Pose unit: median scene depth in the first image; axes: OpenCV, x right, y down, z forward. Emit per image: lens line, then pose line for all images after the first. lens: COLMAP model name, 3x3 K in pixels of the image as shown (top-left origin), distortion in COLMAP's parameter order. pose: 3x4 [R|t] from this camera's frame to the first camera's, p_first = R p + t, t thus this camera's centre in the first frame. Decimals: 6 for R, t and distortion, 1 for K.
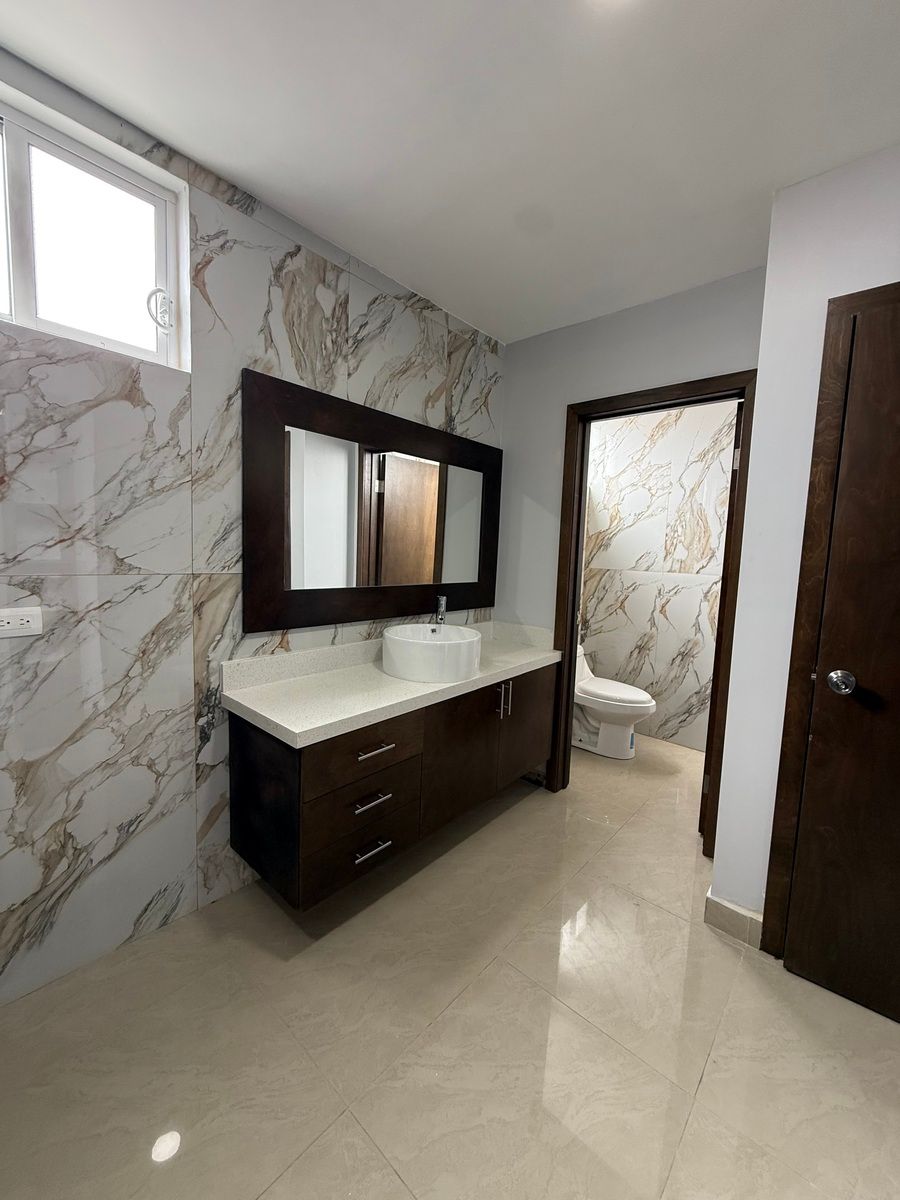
lens RADIAL K [[477.5, 0, 458.3], [0, 477.5, 590.4], [0, 0, 1]] dist [-0.006640, 0.000091]
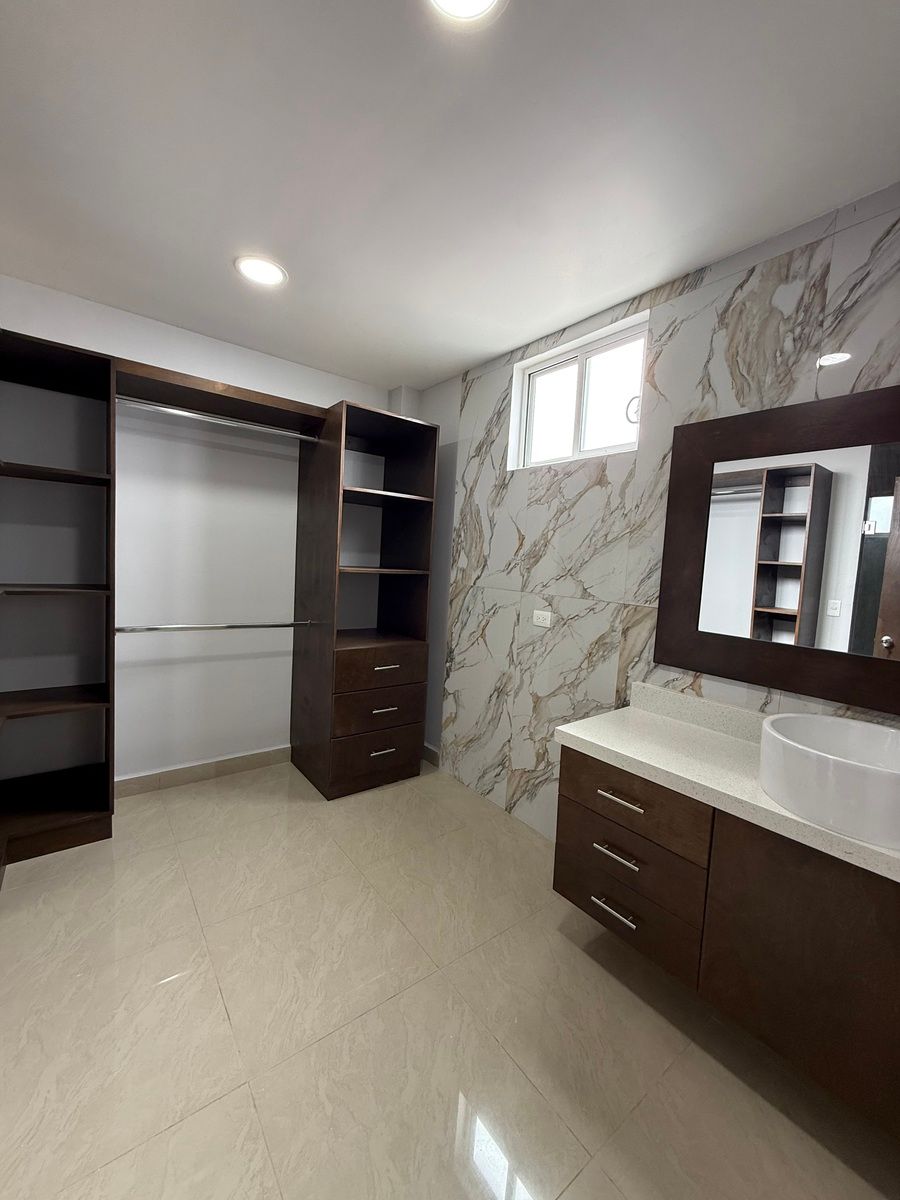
lens RADIAL K [[477.5, 0, 448.4], [0, 477.5, 591.1], [0, 0, 1]] dist [-0.006640, 0.000091]
pose [[-0.203694, 0.006574, -0.979012, 0.783454], [-0.154603, 0.987215, 0.038796, -0.045151], [0.966750, 0.159261, -0.200073, 0.787562]]
